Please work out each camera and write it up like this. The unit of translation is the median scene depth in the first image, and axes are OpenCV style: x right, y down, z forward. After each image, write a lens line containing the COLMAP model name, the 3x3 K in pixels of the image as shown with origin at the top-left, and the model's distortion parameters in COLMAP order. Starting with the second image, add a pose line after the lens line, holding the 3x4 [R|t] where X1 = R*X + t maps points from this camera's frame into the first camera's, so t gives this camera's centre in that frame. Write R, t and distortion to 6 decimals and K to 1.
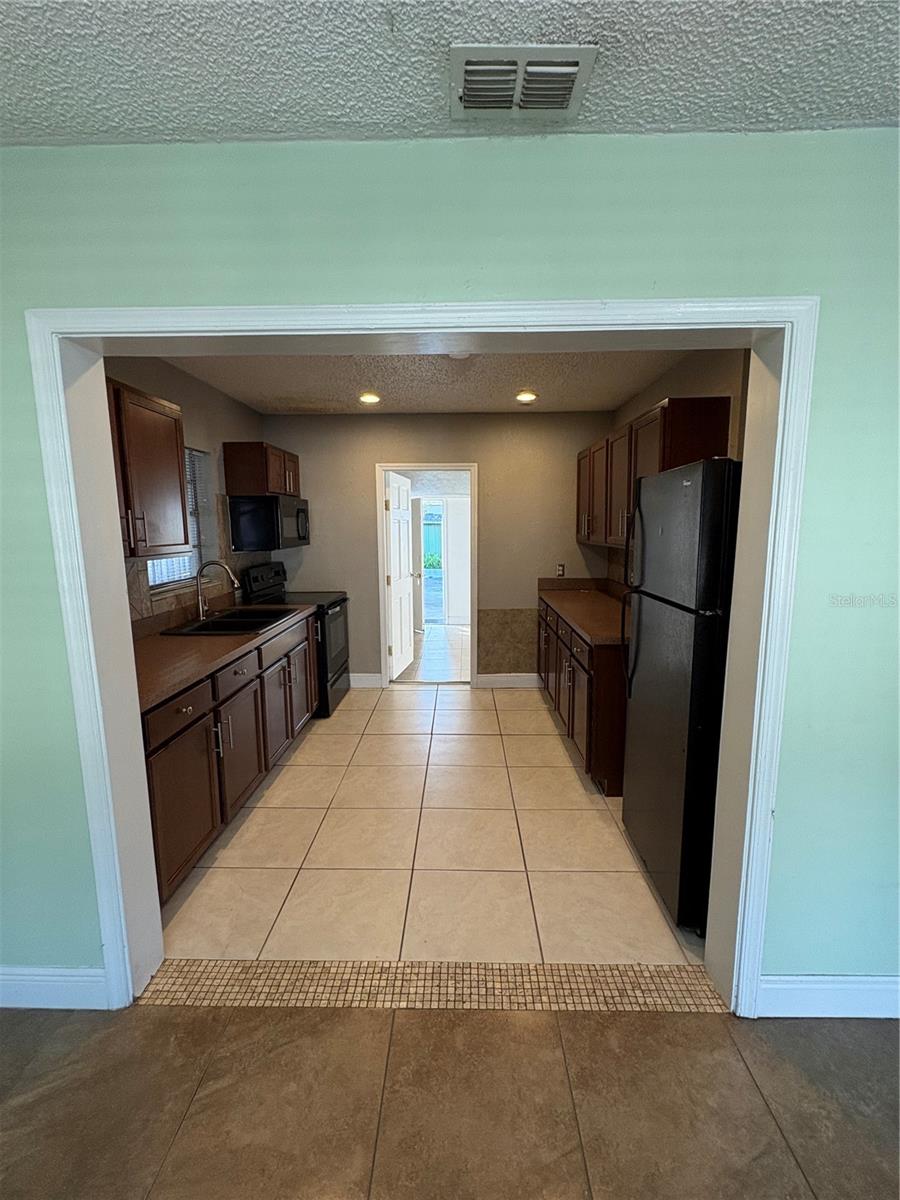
lens RADIAL K [[525.6, 0, 450.0], [0, 525.6, 600.0], [0, 0, 1]] dist [-0.002504, -0.000122]
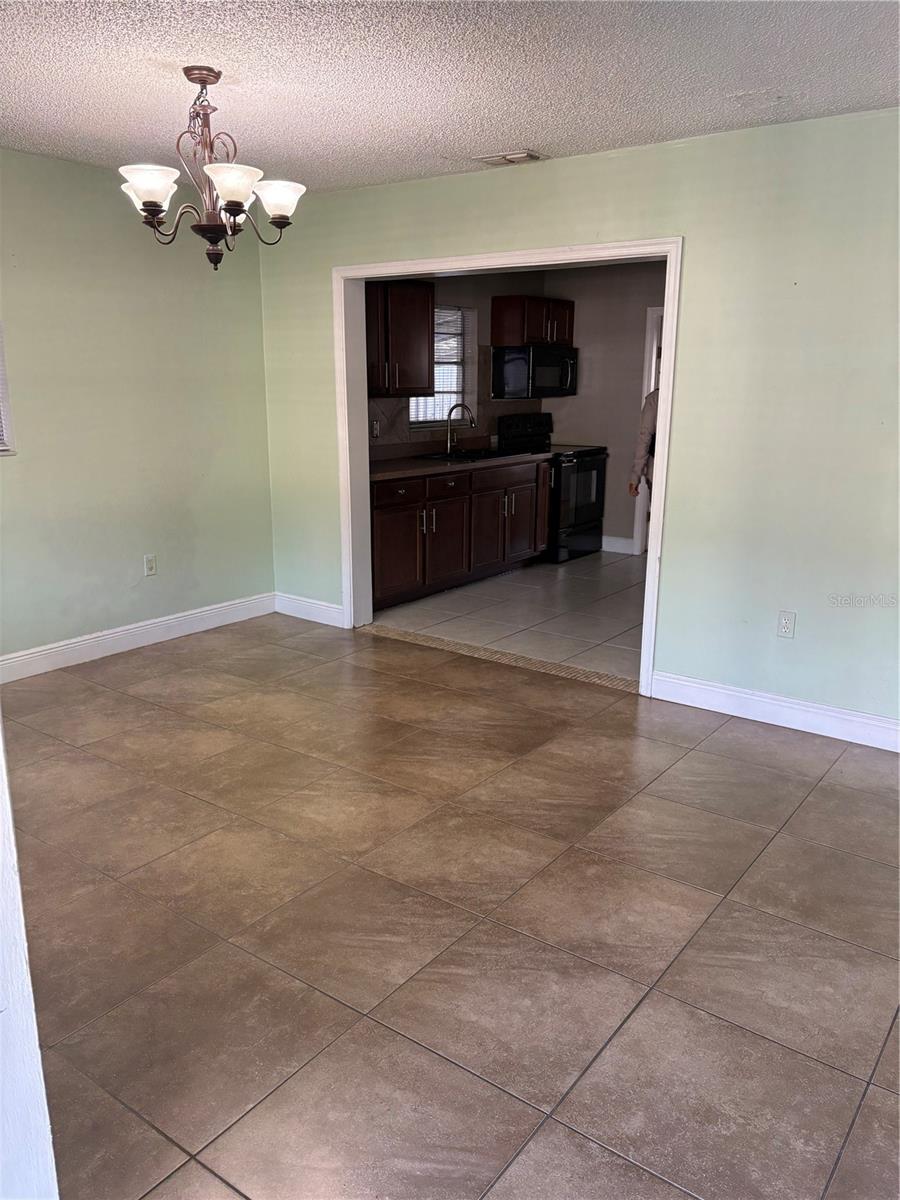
lens RADIAL K [[899.6, 0, 450.0], [0, 899.6, 600.0], [0, 0, 1]] dist [0.043675, -0.047060]
pose [[0.819562, 0.152058, -0.552446, 0.623379], [-0.094491, 0.986811, 0.131436, 0.084159], [0.565146, -0.055519, 0.823121, -0.627827]]
